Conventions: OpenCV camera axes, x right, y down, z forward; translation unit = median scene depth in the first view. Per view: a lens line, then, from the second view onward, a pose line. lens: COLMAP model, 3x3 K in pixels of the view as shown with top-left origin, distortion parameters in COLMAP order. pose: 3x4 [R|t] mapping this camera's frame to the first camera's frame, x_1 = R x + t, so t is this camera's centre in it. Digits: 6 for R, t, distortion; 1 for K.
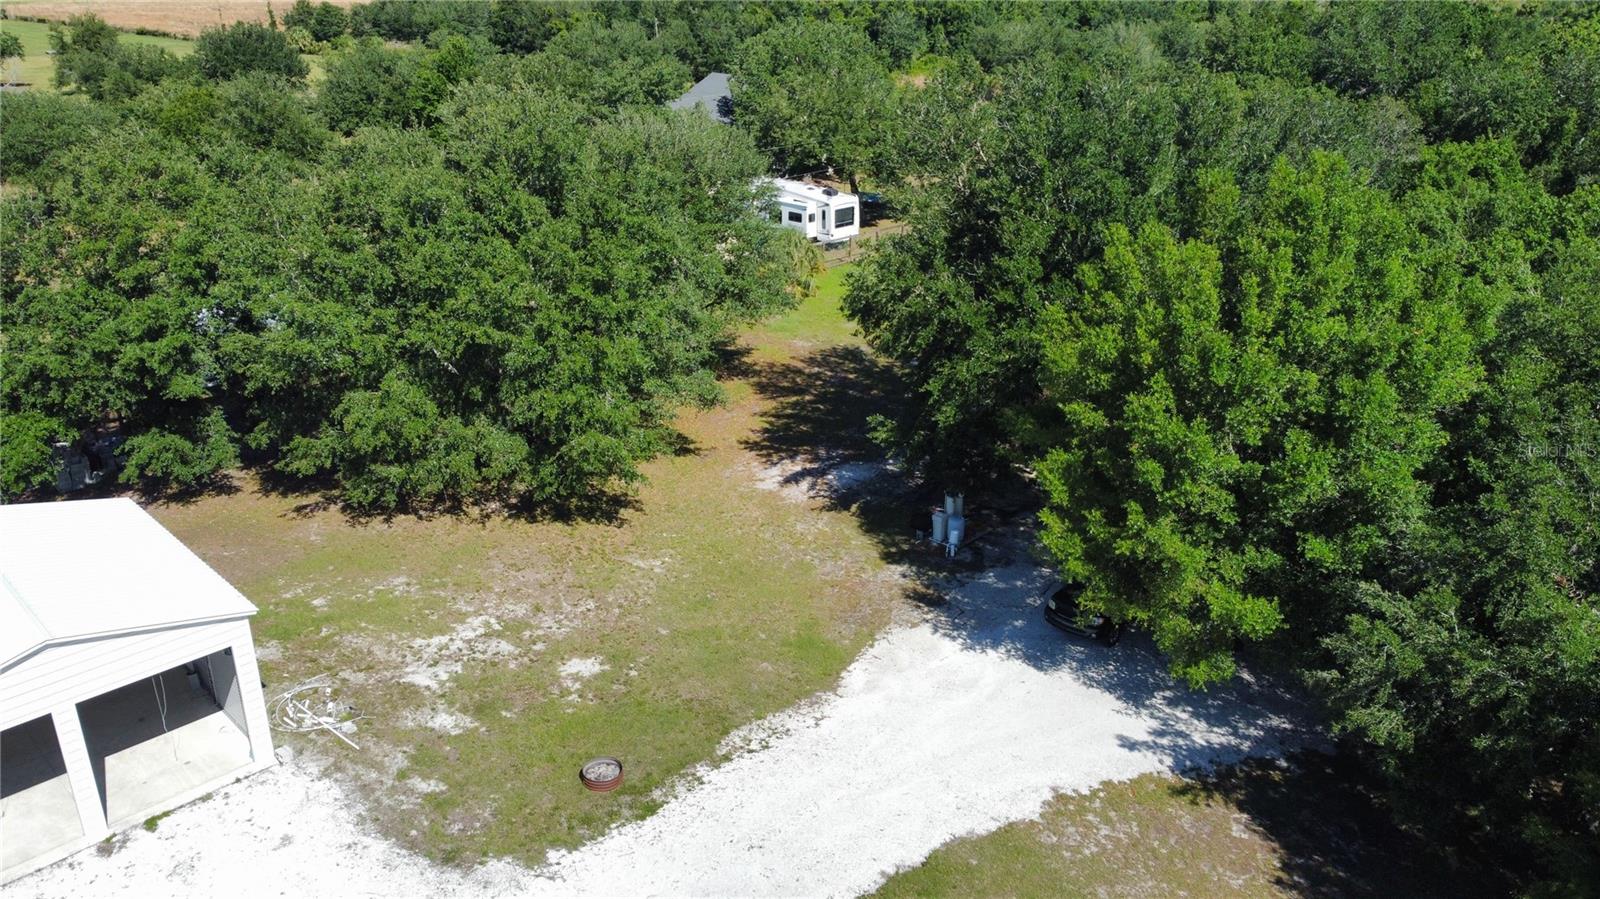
lens RADIAL K [[1213.9, 0, 799.0], [0, 1213.9, 449.2], [0, 0, 1]] dist [-0.010773, 0.004742]
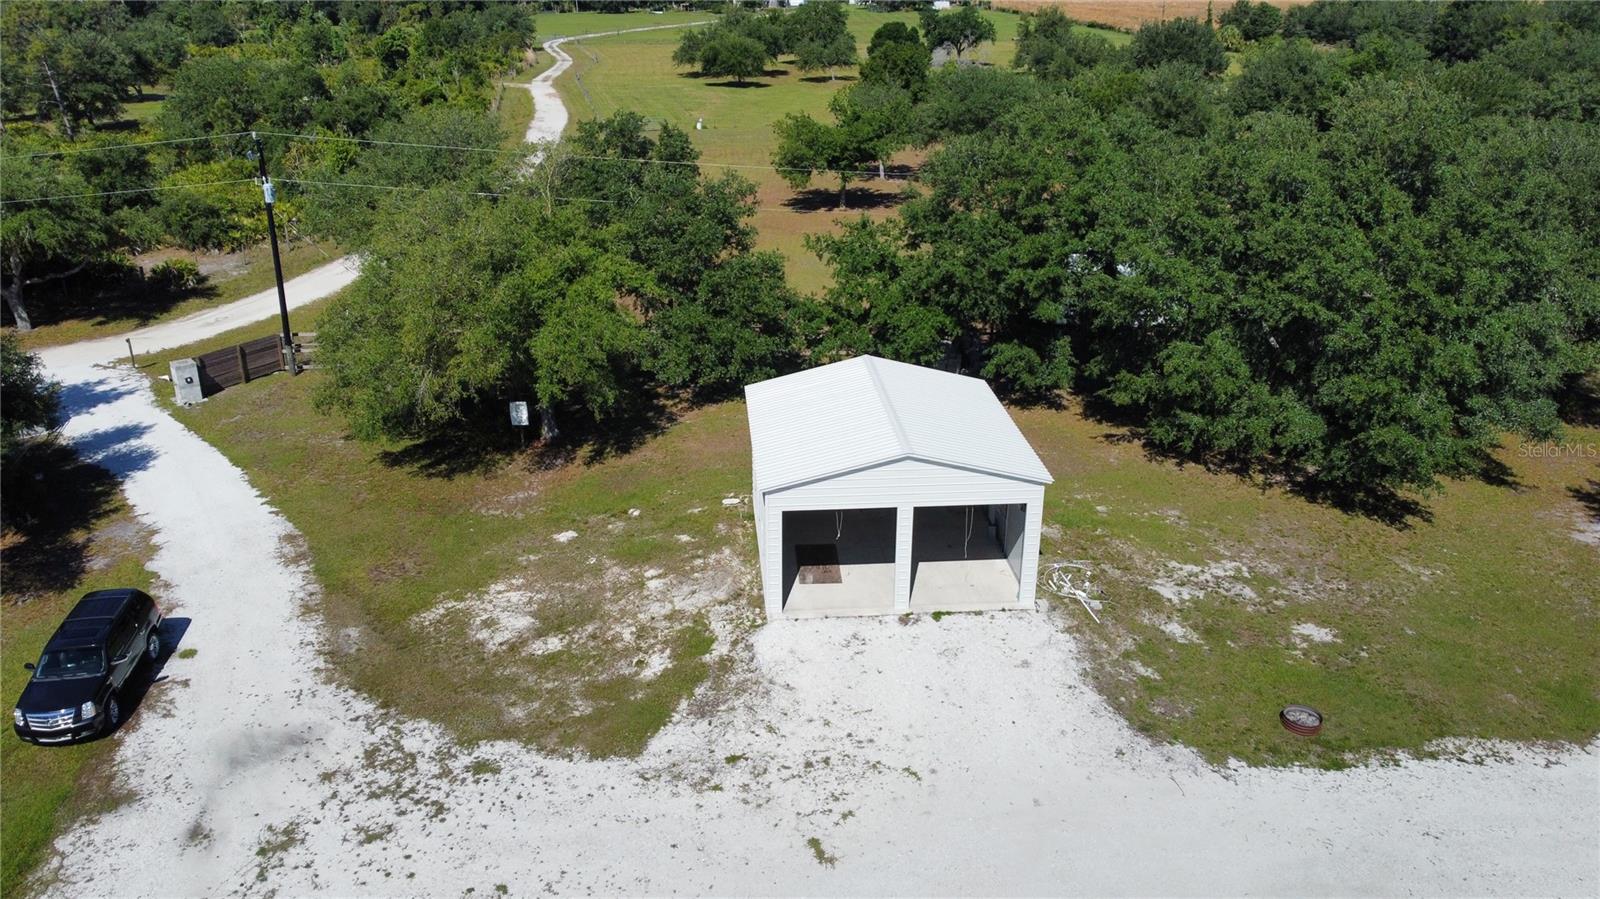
lens RADIAL K [[1213.9, 0, 798.3], [0, 1213.9, 447.7], [0, 0, 1]] dist [-0.010773, 0.004742]
pose [[0.764226, 0.245434, -0.596423, 0.054589], [-0.246831, 0.965659, 0.081102, 0.043154], [0.595847, 0.085235, 0.798562, -0.095493]]
